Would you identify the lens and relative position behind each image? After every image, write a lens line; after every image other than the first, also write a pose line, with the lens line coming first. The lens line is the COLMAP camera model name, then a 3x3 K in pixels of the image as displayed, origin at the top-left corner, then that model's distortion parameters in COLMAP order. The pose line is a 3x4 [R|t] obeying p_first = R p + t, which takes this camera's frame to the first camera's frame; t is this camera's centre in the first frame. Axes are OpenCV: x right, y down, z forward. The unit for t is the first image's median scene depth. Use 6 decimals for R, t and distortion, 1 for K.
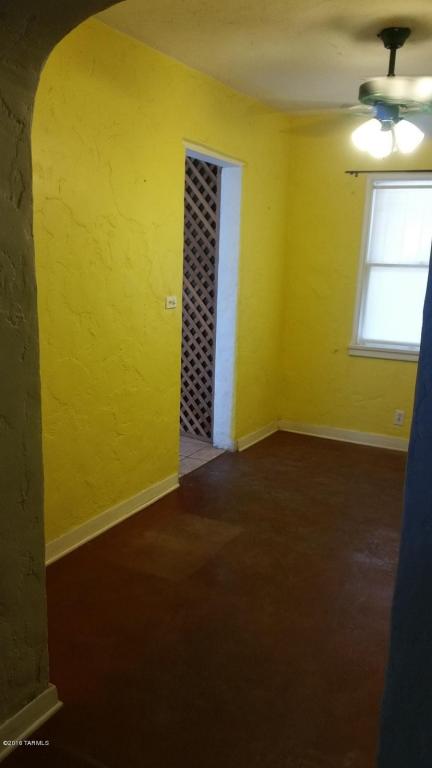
lens RADIAL K [[614.9, 0, 202.9], [0, 614.9, 398.9], [0, 0, 1]] dist [0.095625, -0.137212]
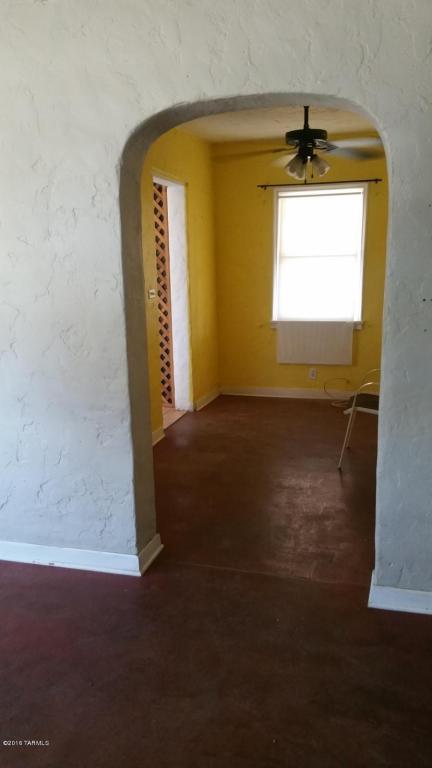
lens RADIAL K [[614.9, 0, 195.4], [0, 614.9, 405.7], [0, 0, 1]] dist [0.095625, -0.137212]
pose [[0.978189, -0.100868, 0.181582, -0.177002], [0.098960, 0.994899, 0.019560, 0.051004], [-0.182629, -0.001164, 0.983181, -0.244416]]
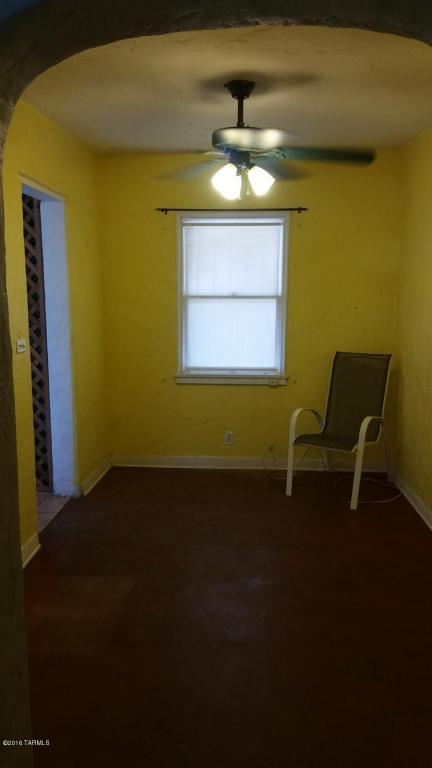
lens RADIAL K [[614.9, 0, 201.7], [0, 614.9, 387.9], [0, 0, 1]] dist [0.095625, -0.137212]
pose [[0.915729, -0.097033, 0.389903, -0.133510], [0.120539, 0.992048, -0.036213, -0.023313], [-0.383289, 0.080159, 0.920144, 0.047205]]
